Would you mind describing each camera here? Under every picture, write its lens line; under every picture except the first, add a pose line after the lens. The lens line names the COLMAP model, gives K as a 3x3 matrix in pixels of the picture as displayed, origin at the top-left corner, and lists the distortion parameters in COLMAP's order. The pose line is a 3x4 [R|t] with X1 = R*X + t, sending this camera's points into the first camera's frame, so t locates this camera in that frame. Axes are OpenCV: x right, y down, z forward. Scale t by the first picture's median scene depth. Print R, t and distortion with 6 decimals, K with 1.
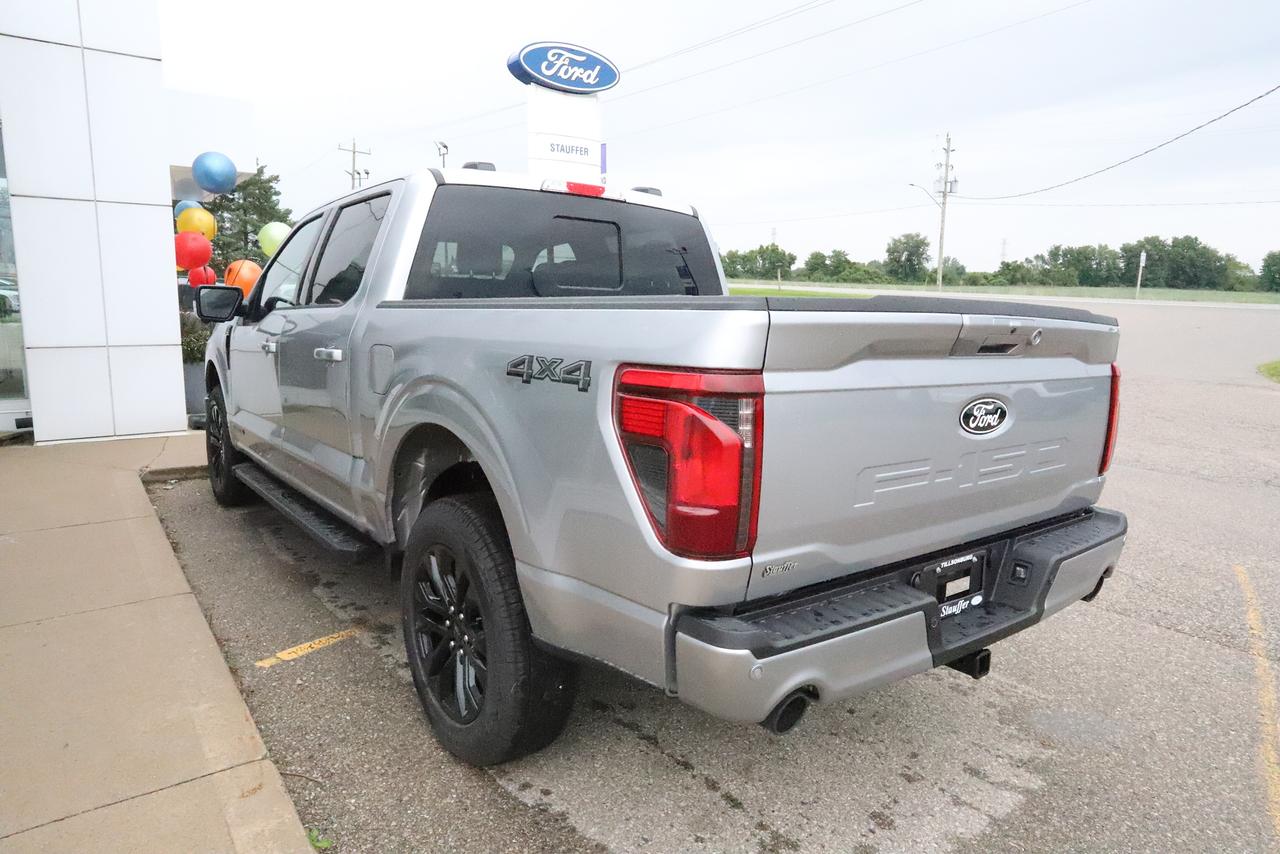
lens RADIAL K [[791.0, 0, 640.0], [0, 791.0, 427.0], [0, 0, 1]] dist [-0.025750, -0.000254]
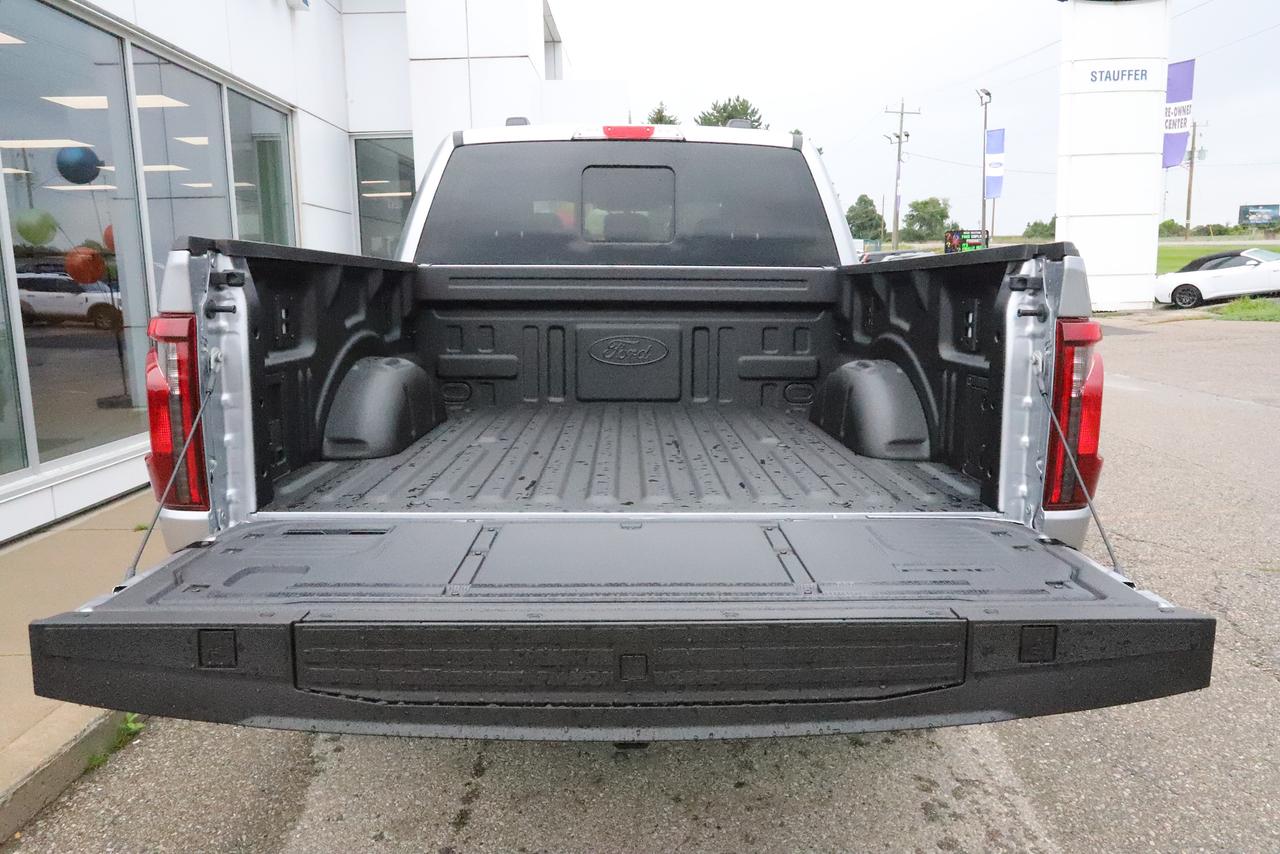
lens RADIAL K [[878.7, 0, 640.0], [0, 878.7, 427.0], [0, 0, 1]] dist [-0.007941, -0.001862]
pose [[0.812117, 0.069832, -0.579301, 0.475996], [-0.063767, 0.997488, 0.030848, -0.001263], [0.580000, 0.011888, 0.814530, 0.183450]]
